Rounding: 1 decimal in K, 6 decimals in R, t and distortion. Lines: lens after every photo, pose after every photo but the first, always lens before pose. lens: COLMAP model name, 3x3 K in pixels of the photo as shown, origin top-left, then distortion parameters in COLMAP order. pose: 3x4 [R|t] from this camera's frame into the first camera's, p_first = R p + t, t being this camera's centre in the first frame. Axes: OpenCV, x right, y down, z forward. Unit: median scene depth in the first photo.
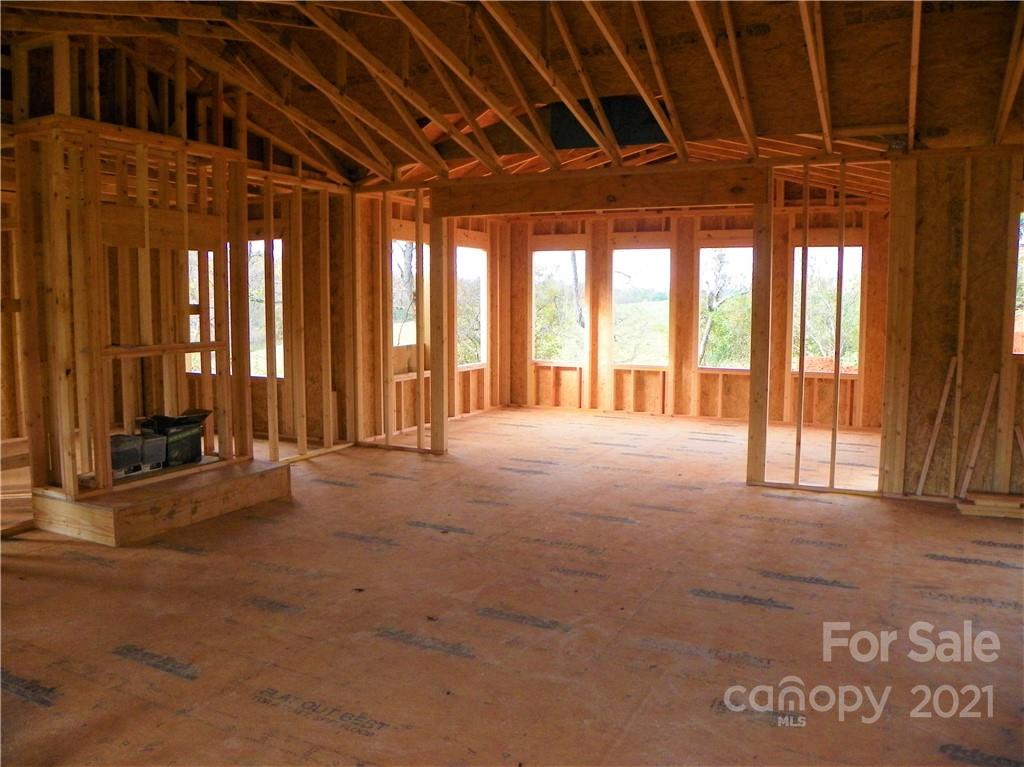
lens RADIAL K [[840.9, 0, 512.0], [0, 840.9, 383.5], [0, 0, 1]] dist [-0.007903, -0.002680]
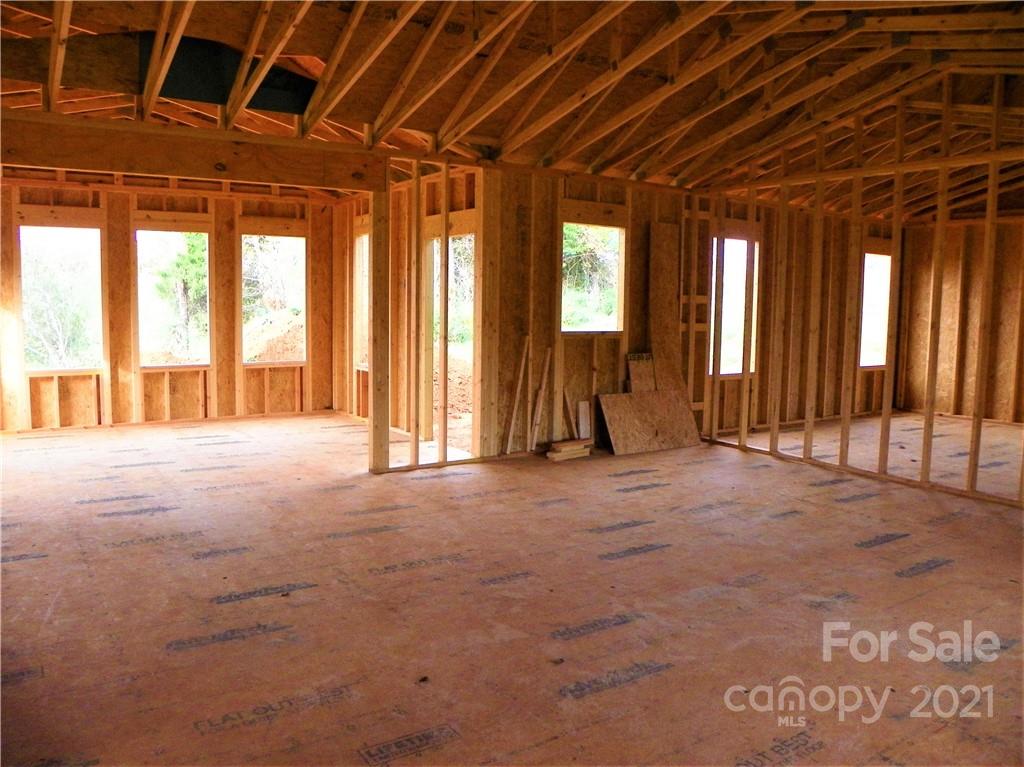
lens RADIAL K [[840.9, 0, 512.0], [0, 840.9, 383.5], [0, 0, 1]] dist [-0.007903, -0.002680]
pose [[0.576970, -0.091368, 0.811639, -0.282274], [0.082583, 0.995157, 0.053322, -0.017353], [-0.812580, 0.036263, 0.581721, 0.186316]]
